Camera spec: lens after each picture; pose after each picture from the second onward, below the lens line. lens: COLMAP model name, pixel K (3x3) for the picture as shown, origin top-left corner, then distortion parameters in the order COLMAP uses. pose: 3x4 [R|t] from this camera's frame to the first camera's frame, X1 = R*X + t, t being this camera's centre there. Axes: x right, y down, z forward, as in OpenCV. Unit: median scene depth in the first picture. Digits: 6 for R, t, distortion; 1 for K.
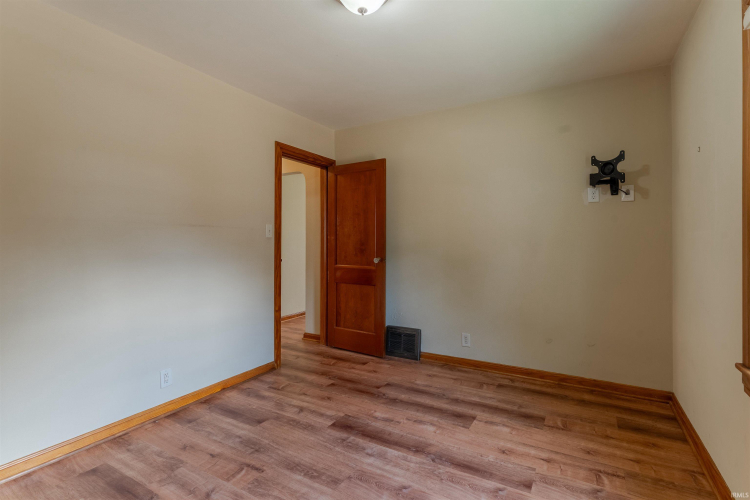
lens RADIAL K [[360.5, 0, 373.7], [0, 360.5, 247.2], [0, 0, 1]] dist [0.004082, 0.000693]
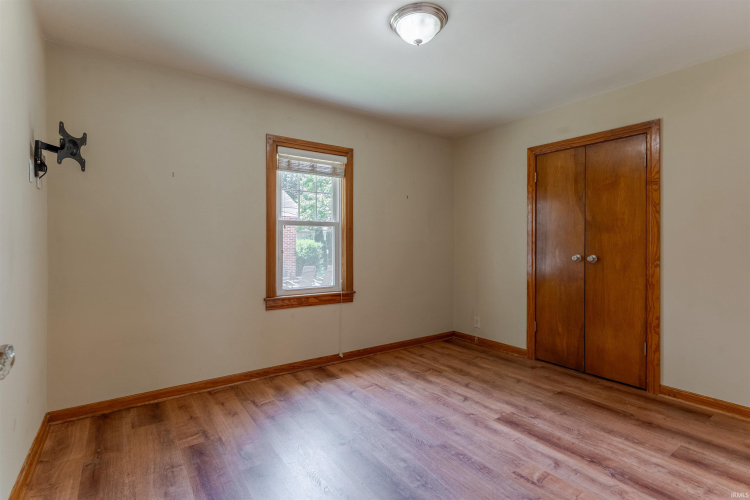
lens RADIAL K [[360.5, 0, 373.7], [0, 360.5, 247.2], [0, 0, 1]] dist [0.004082, 0.000693]
pose [[-0.910607, -0.003907, 0.413254, -0.347760], [0.005874, 0.999732, 0.022396, -0.022629], [-0.413231, 0.022821, -0.910340, 1.962250]]
